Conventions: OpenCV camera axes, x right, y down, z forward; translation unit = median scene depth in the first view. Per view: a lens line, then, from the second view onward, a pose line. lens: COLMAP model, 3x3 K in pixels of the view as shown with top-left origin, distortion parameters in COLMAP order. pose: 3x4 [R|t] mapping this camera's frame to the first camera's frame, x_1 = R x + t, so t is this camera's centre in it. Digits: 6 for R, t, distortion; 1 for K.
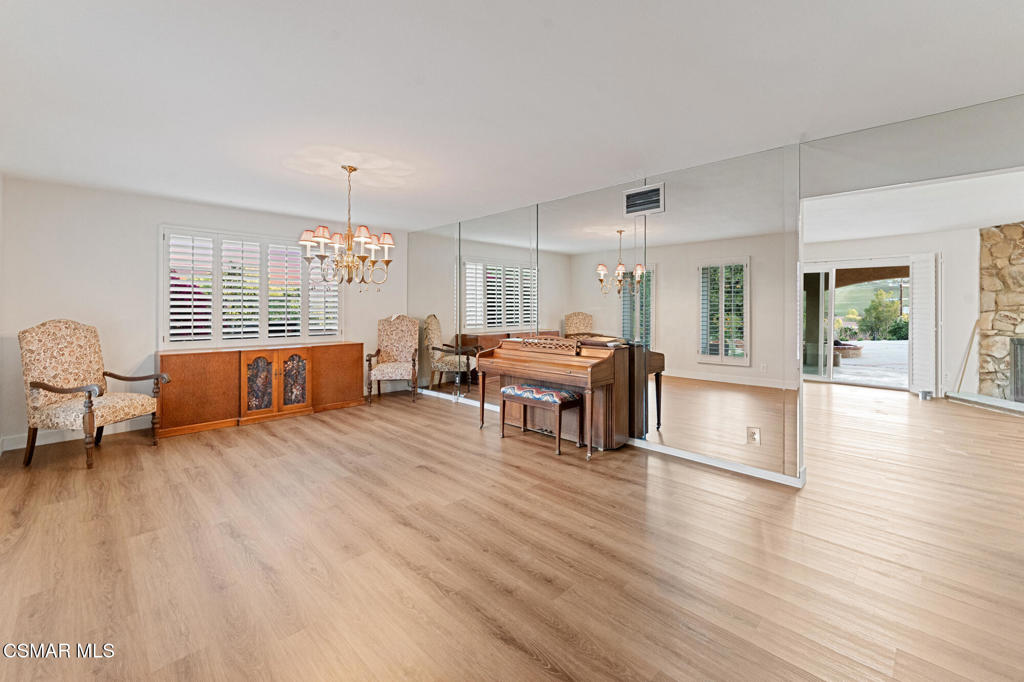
lens RADIAL K [[429.1, 0, 513.9], [0, 429.1, 306.1], [0, 0, 1]] dist [-0.001572, -0.000106]
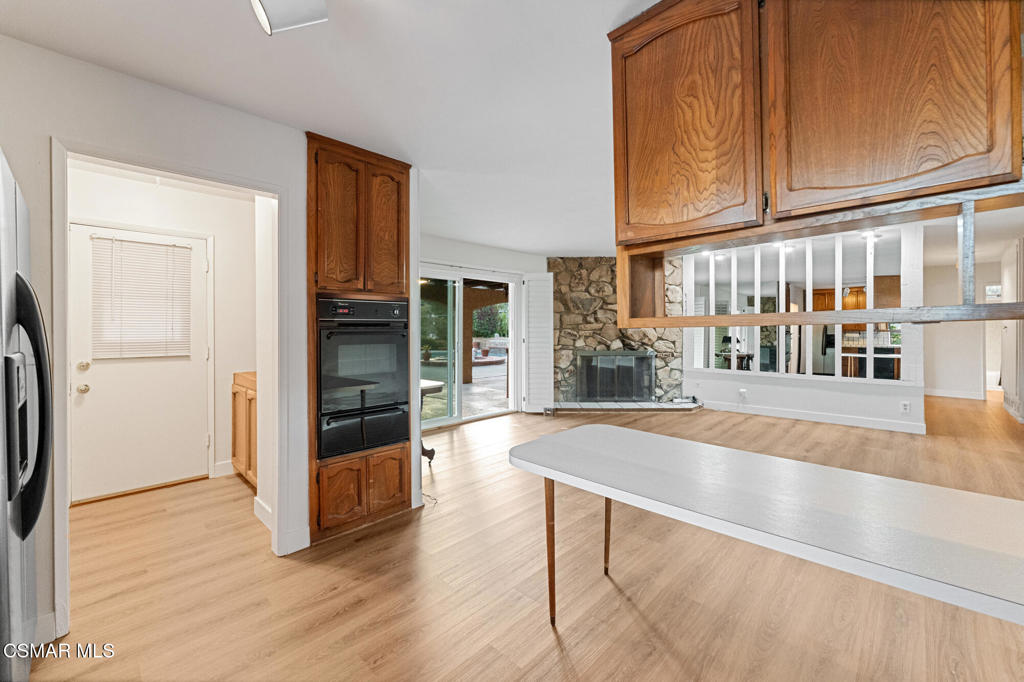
lens RADIAL K [[412.4, 0, 516.0], [0, 412.4, 327.8], [0, 0, 1]] dist [0.000677, -0.000174]
pose [[-0.004410, -0.003834, 0.999983, -0.014521], [0.002260, 0.999990, 0.003844, 0.003078], [-0.999988, 0.002277, -0.004401, 1.114126]]
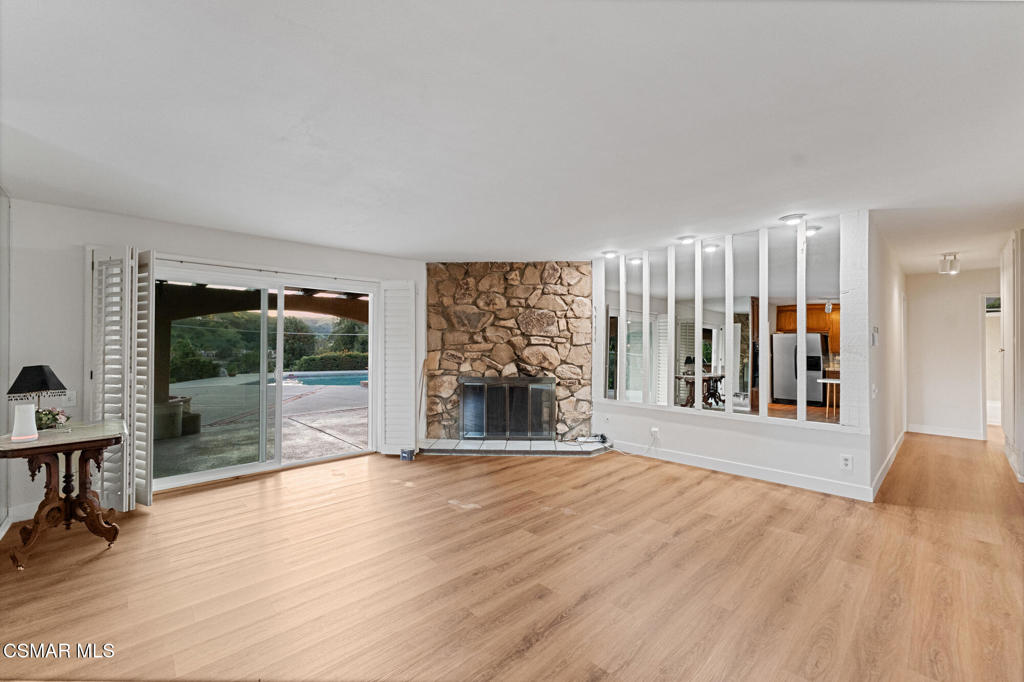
lens RADIAL K [[412.4, 0, 512.2], [0, 412.4, 343.1], [0, 0, 1]] dist [0.000677, -0.000174]
pose [[0.032276, 0.001951, 0.999477, 0.191490], [-0.001704, 0.999997, -0.001897, -0.002938], [-0.999478, -0.001642, 0.032279, 0.800735]]
